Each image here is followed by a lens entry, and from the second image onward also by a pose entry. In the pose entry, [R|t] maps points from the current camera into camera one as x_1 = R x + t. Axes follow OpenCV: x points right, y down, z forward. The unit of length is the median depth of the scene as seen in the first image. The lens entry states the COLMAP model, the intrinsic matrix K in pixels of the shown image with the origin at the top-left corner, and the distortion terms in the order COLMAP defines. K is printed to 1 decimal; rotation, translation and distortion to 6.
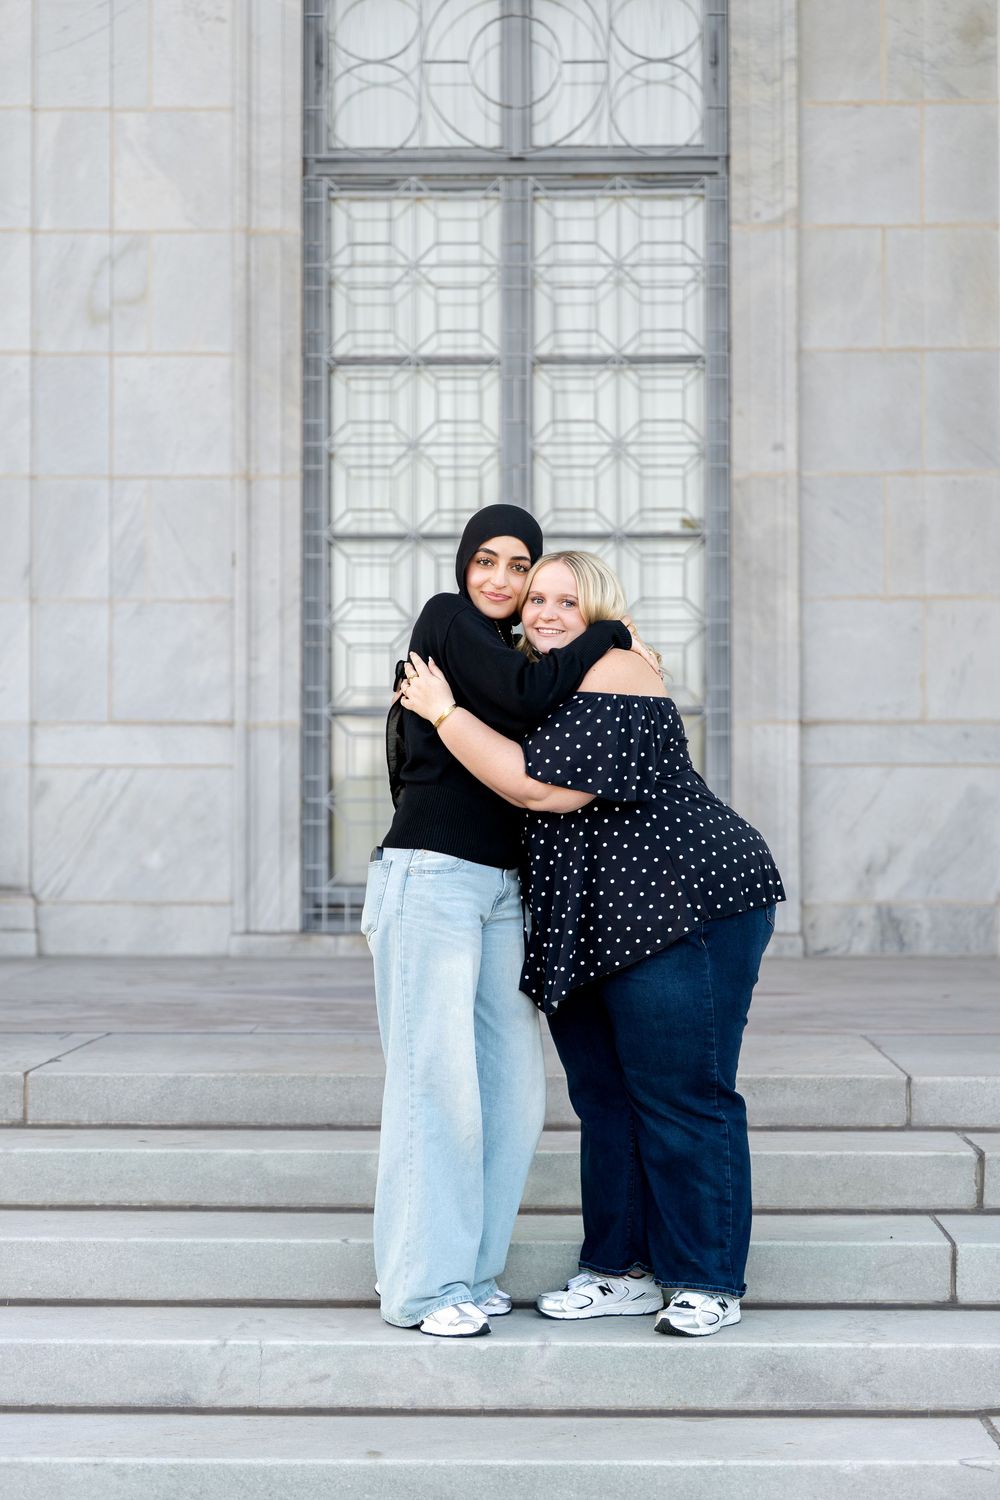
lens RADIAL K [[3026.3, 0, 500.0], [0, 3026.3, 750.0], [0, 0, 1]] dist [0.021484, -0.173885]
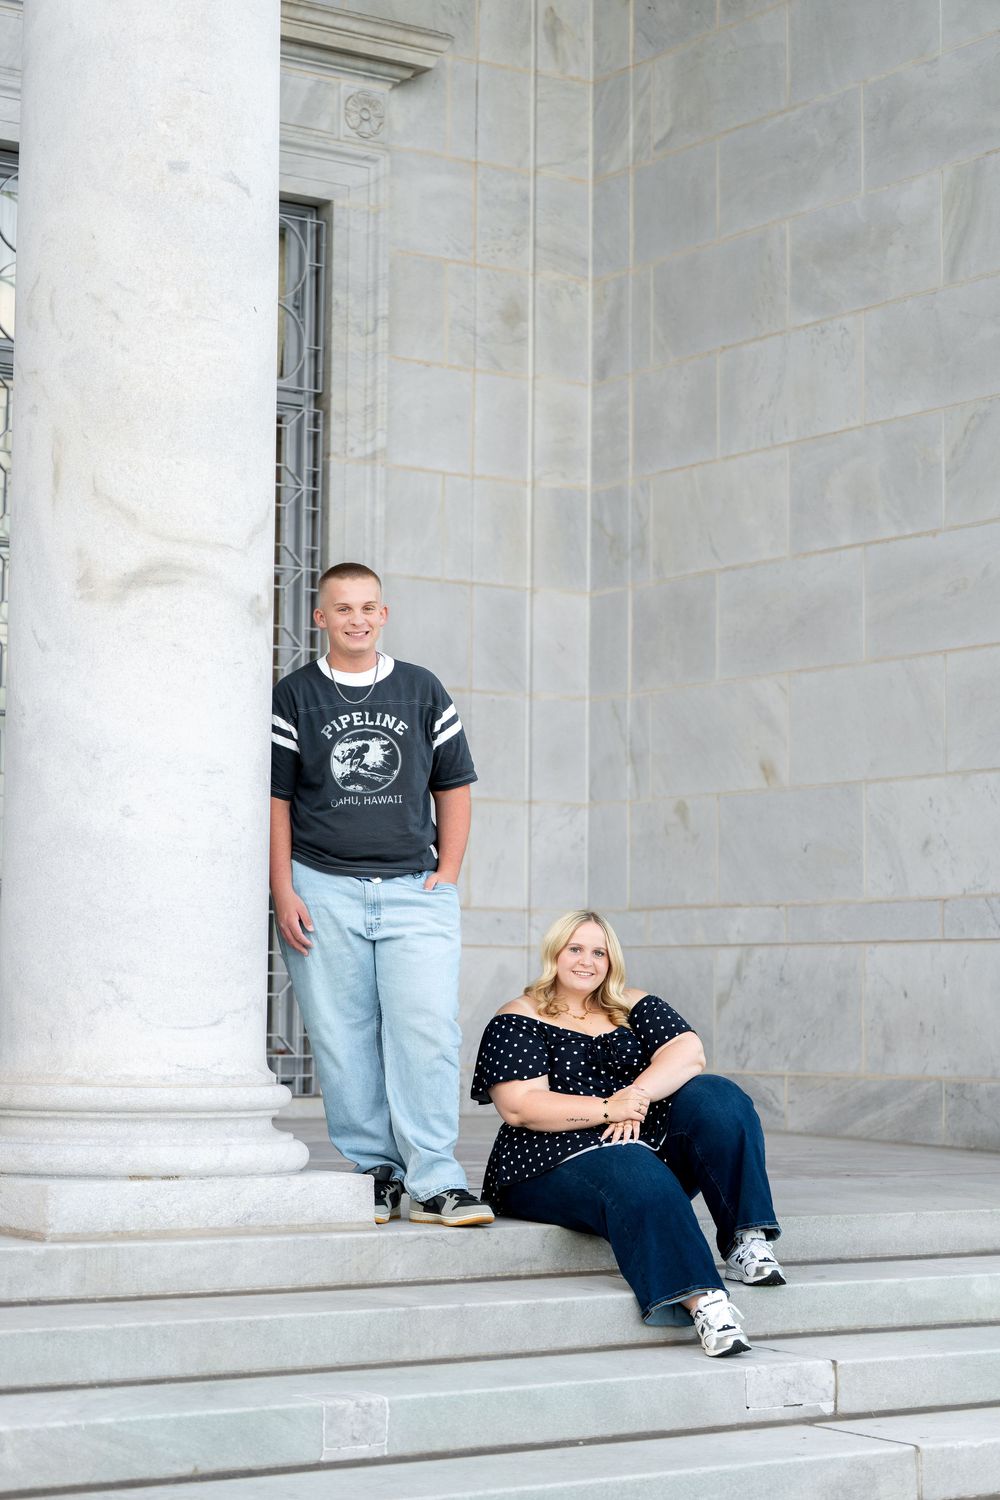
lens RADIAL K [[3026.3, 0, 500.0], [0, 3026.3, 750.0], [0, 0, 1]] dist [0.021484, -0.173885]
pose [[0.801426, 0.058404, 0.595236, -0.529453], [-0.026665, 0.997720, -0.061994, 0.001575], [-0.597500, 0.033812, 0.801156, 0.075922]]
